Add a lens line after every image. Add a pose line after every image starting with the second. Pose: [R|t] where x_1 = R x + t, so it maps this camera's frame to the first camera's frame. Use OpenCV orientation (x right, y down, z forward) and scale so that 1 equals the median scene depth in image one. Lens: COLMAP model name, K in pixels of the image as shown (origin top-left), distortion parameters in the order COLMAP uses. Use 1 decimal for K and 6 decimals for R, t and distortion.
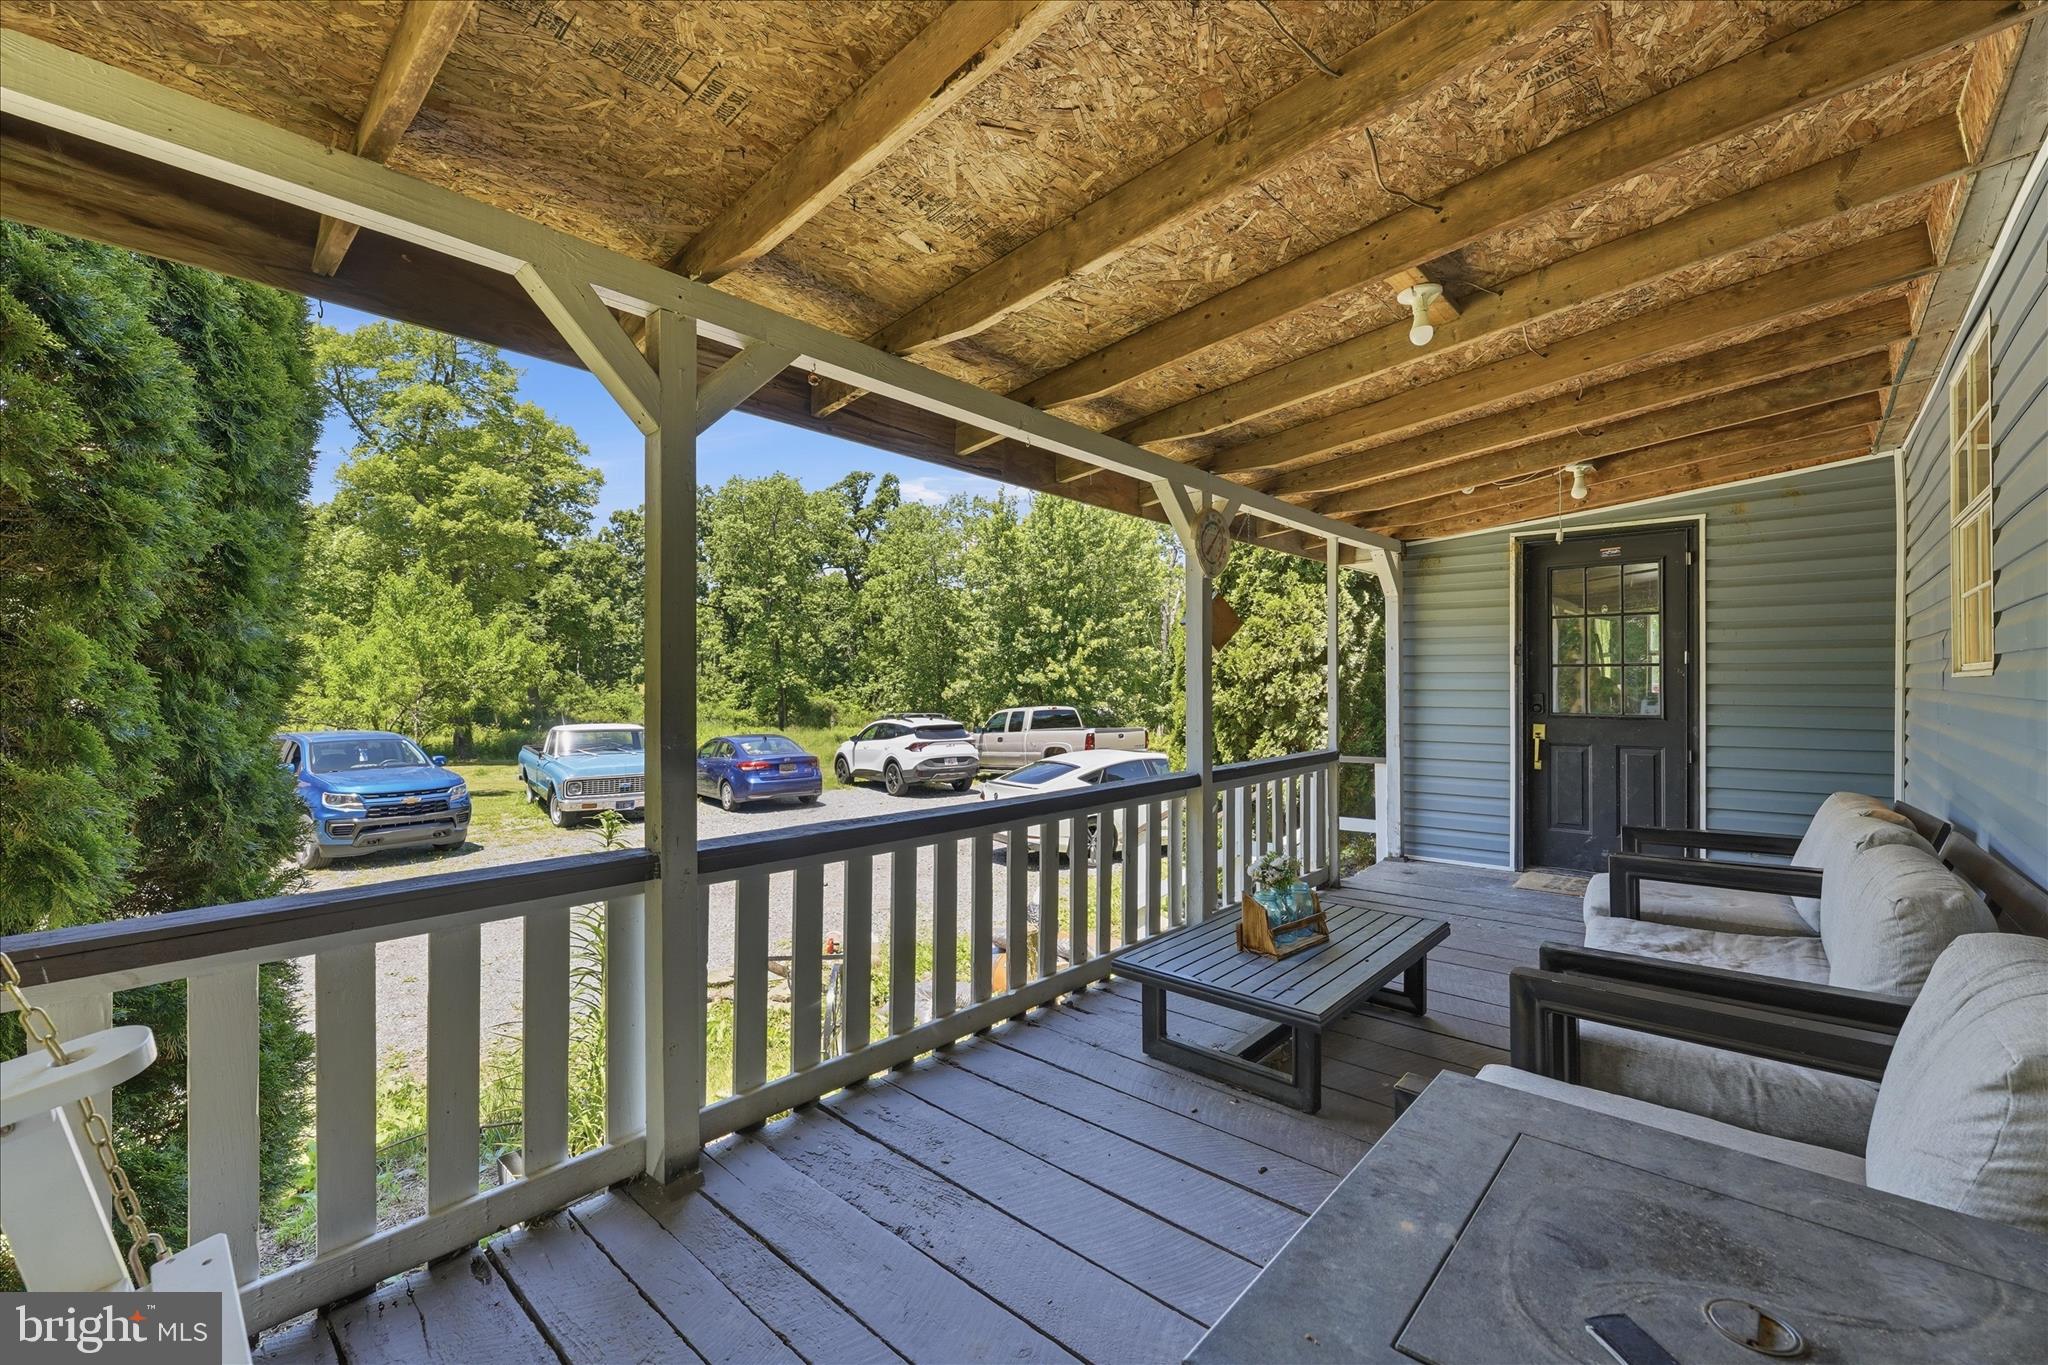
lens RADIAL K [[848.0, 0, 1031.2], [0, 848.0, 679.9], [0, 0, 1]] dist [0.000191, 0.000091]
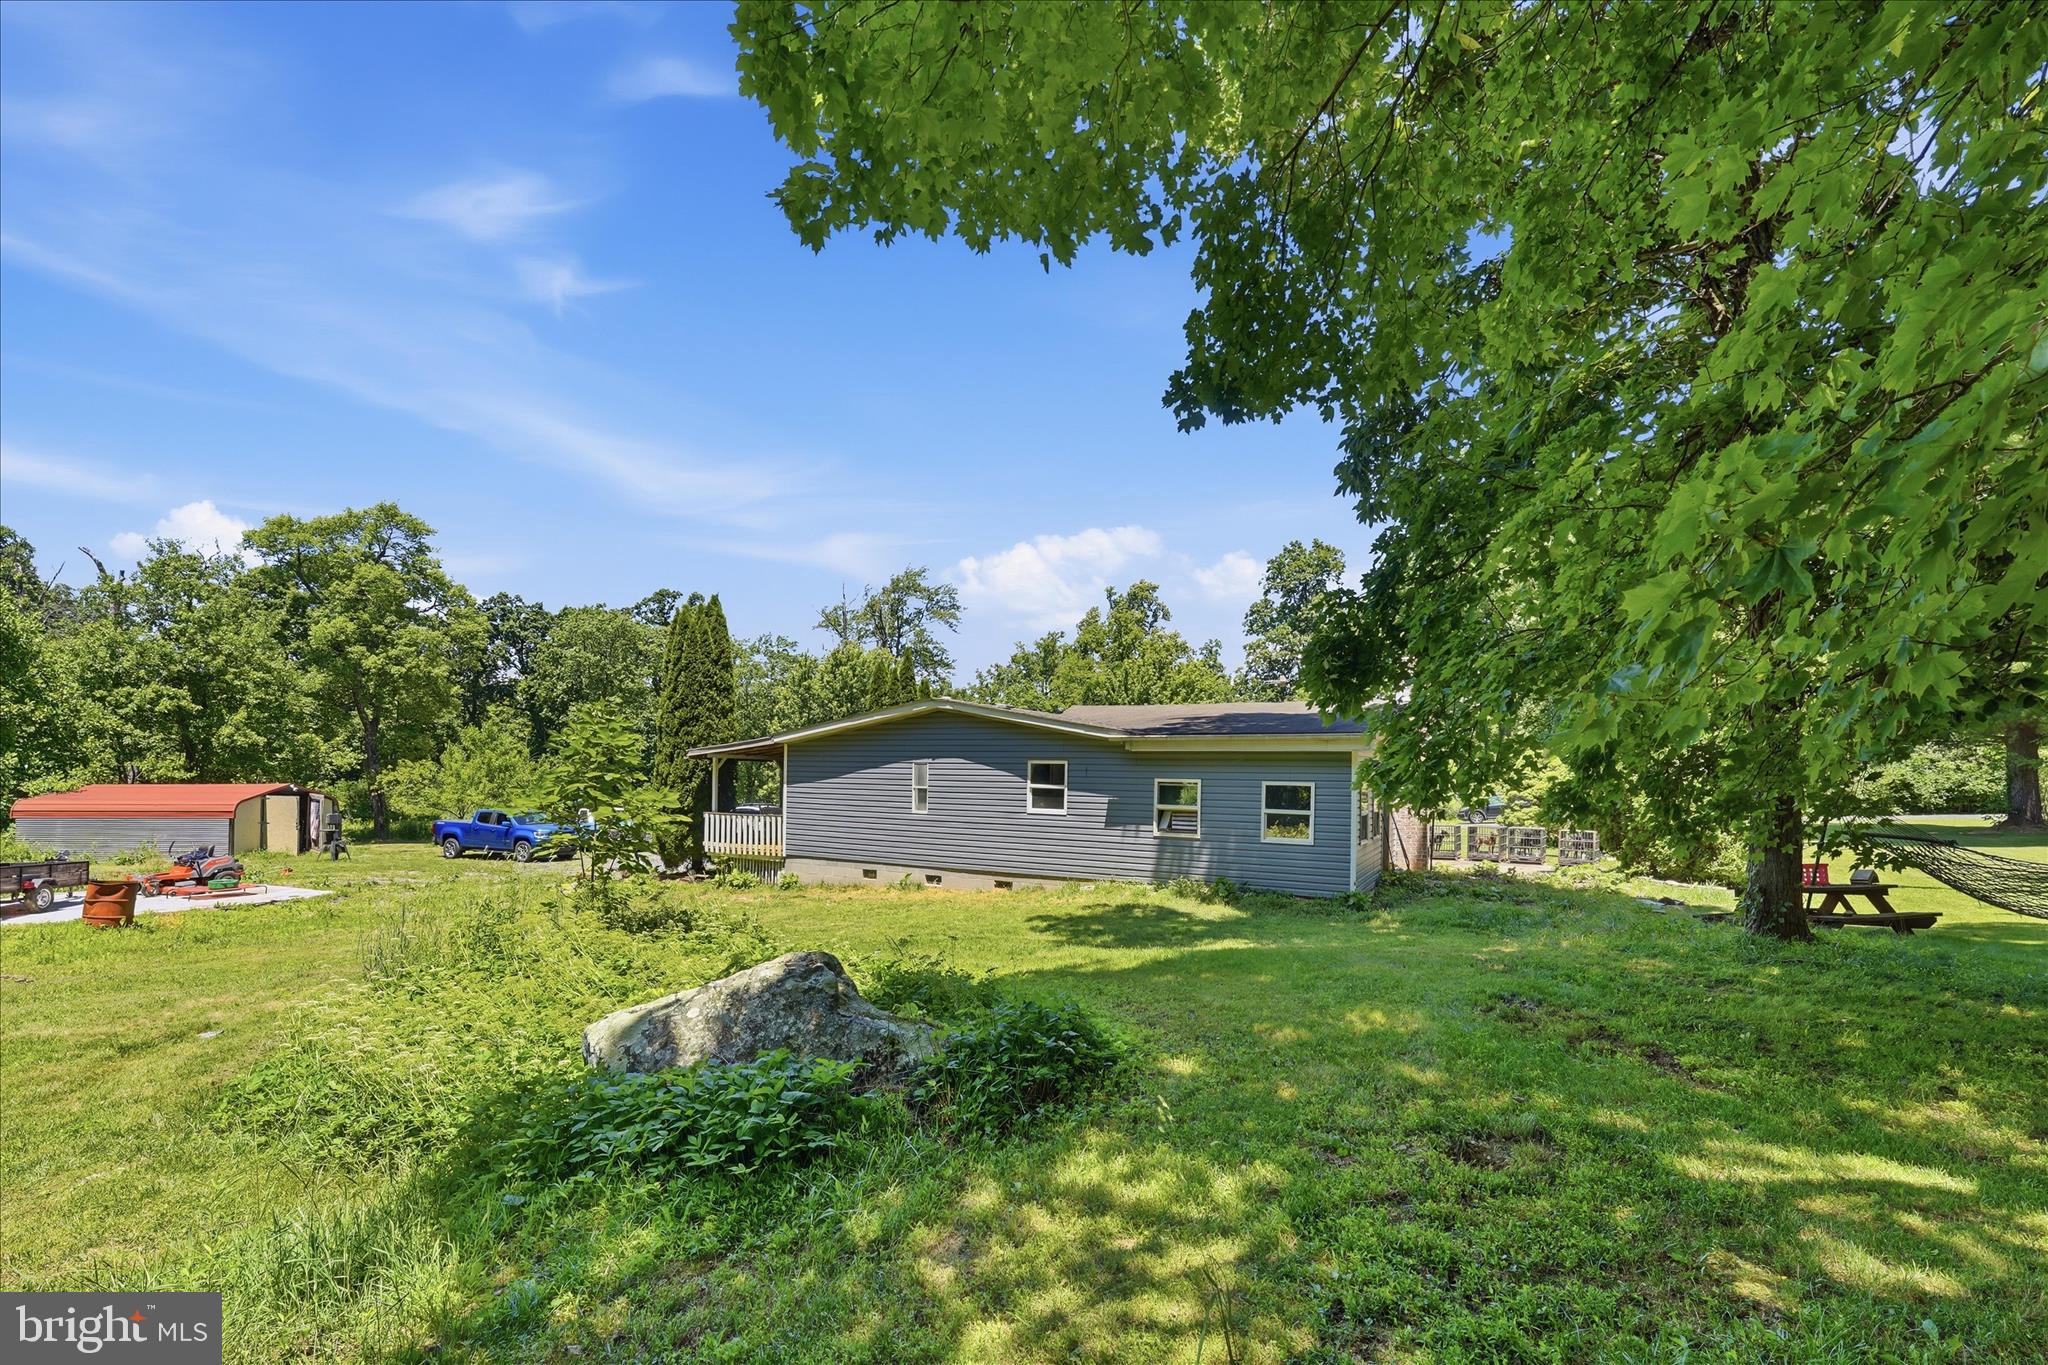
lens RADIAL K [[848.0, 0, 1031.2], [0, 848.0, 679.9], [0, 0, 1]] dist [0.000191, 0.000091]
pose [[0.970249, 0.032655, 0.239895, -0.001183], [-0.006421, 0.993984, -0.109334, -0.017885], [-0.242023, 0.104541, 0.964622, -0.587575]]
